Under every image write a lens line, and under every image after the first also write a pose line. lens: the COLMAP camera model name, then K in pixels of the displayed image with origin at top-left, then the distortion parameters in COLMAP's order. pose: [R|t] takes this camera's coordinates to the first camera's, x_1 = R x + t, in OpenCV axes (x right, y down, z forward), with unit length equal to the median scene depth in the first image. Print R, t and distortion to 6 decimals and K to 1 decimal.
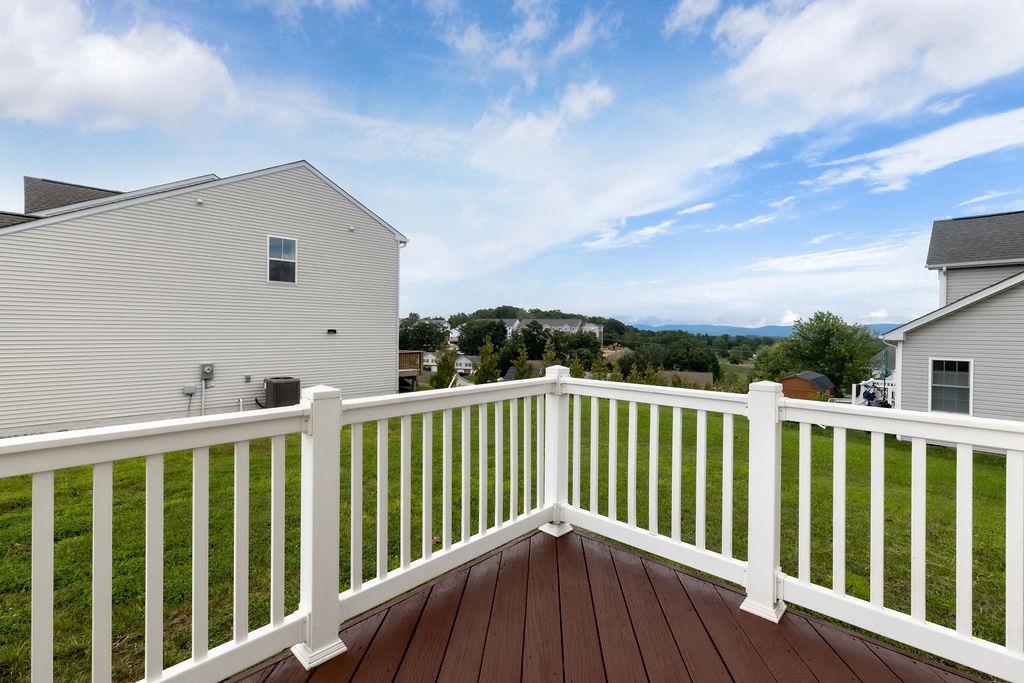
lens RADIAL K [[468.8, 0, 517.8], [0, 468.8, 334.8], [0, 0, 1]] dist [0.009165, 0.002721]
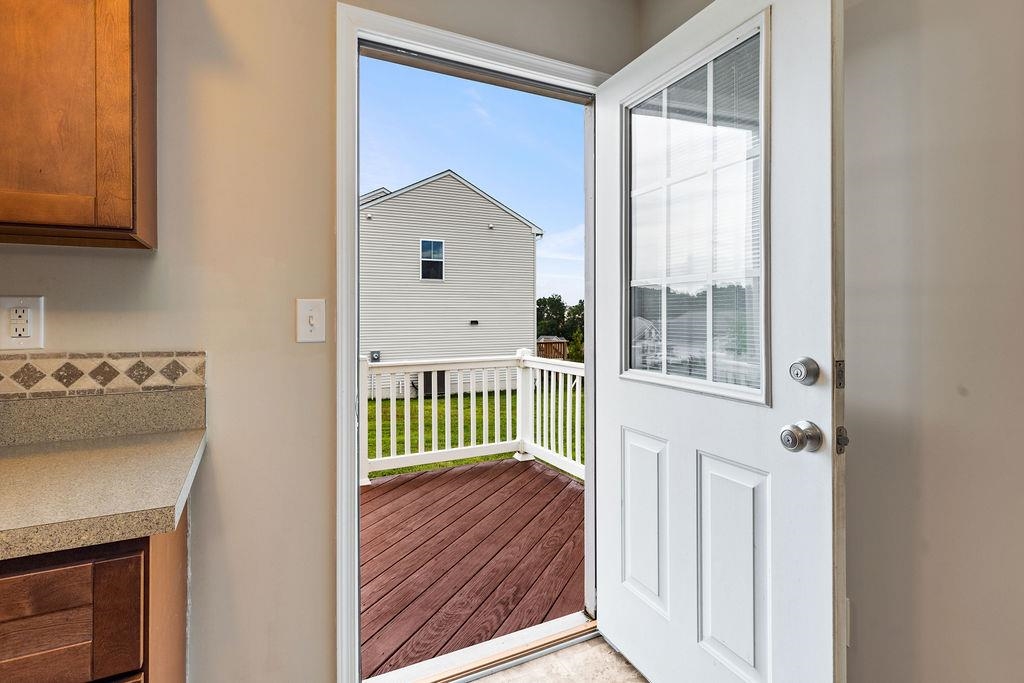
lens RADIAL K [[521.4, 0, 514.2], [0, 521.4, 312.4], [0, 0, 1]] dist [0.004102, 0.000562]
pose [[0.938240, -0.017228, -0.345555, 0.116032], [0.009847, 0.999685, -0.023104, -0.001974], [0.345844, 0.018274, 0.938114, -0.105312]]
